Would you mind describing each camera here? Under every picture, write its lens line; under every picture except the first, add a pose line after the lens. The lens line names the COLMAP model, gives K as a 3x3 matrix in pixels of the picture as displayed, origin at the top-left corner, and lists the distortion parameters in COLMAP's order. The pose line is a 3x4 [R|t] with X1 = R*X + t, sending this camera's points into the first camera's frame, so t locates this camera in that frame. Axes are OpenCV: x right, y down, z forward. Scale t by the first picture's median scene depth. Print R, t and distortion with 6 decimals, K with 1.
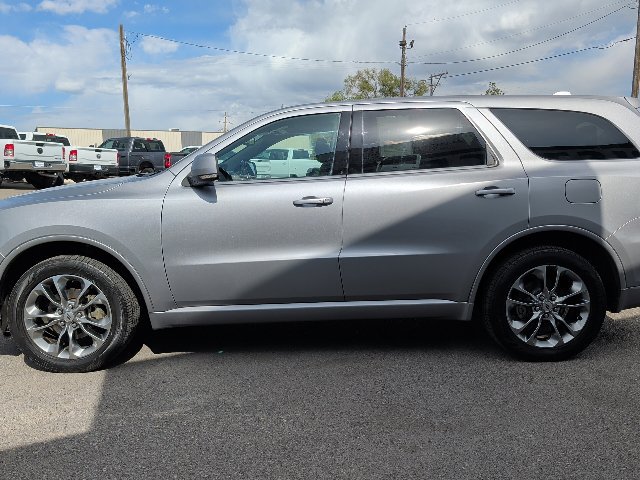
lens RADIAL K [[574.3, 0, 320.0], [0, 574.3, 240.0], [0, 0, 1]] dist [0.006737, 0.002837]
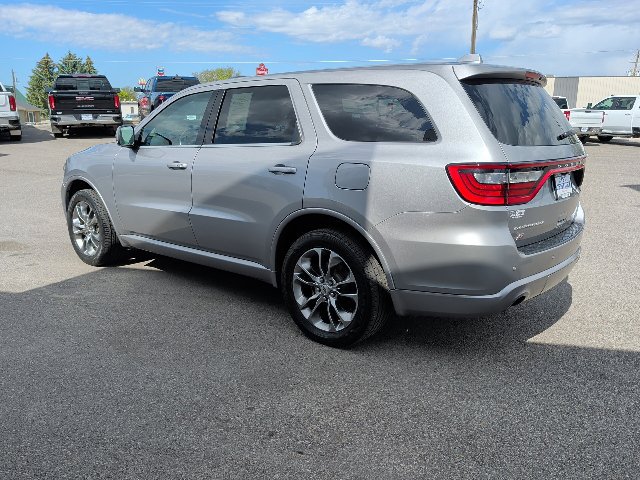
lens RADIAL K [[541.3, 0, 323.6], [0, 541.3, 238.3], [0, 0, 1]] dist [0.009983, -0.001560]
pose [[0.747570, 0.158287, -0.645046, 0.967489], [-0.089662, 0.986348, 0.138125, -0.099284], [0.658103, -0.045422, 0.751556, 0.301651]]
